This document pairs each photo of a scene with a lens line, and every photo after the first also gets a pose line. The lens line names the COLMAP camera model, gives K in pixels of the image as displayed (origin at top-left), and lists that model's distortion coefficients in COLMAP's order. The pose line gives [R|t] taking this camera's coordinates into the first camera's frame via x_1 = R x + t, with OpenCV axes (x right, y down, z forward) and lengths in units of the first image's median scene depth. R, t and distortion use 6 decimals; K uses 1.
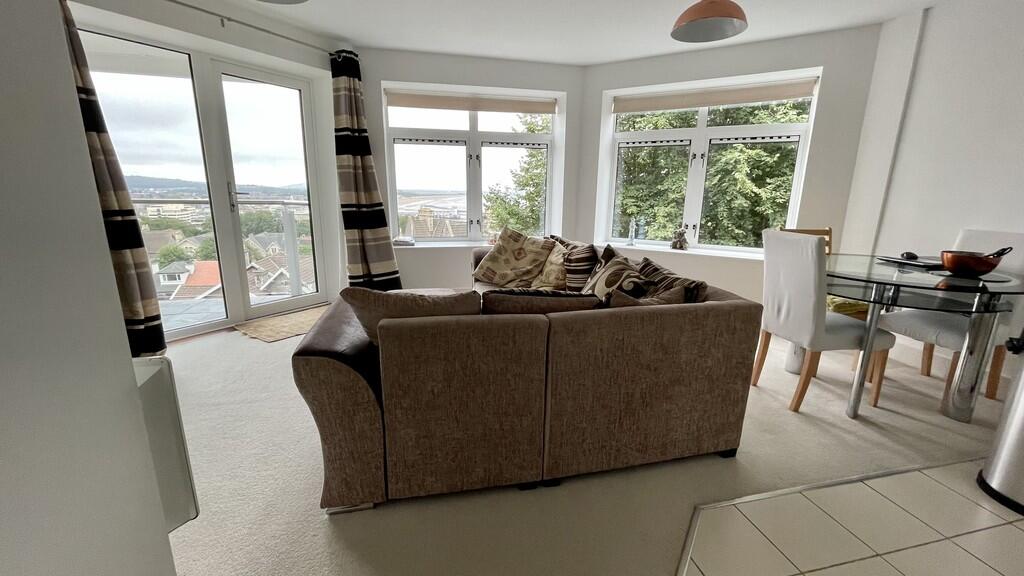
lens RADIAL K [[411.1, 0, 507.2], [0, 411.1, 286.9], [0, 0, 1]] dist [0.001491, 0.000167]
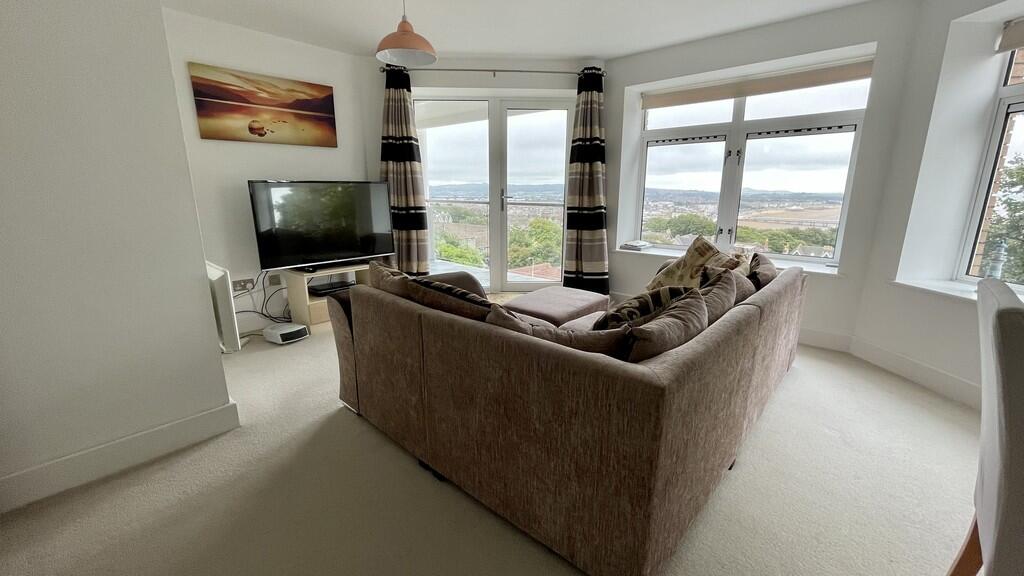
lens RADIAL K [[411.1, 0, 513.3], [0, 411.1, 287.5], [0, 0, 1]] dist [0.001491, 0.000167]
pose [[0.574763, 0.181481, -0.797943, 0.460855], [-0.182818, 0.978930, 0.090959, -0.059073], [0.797637, 0.093599, 0.595831, 0.228288]]
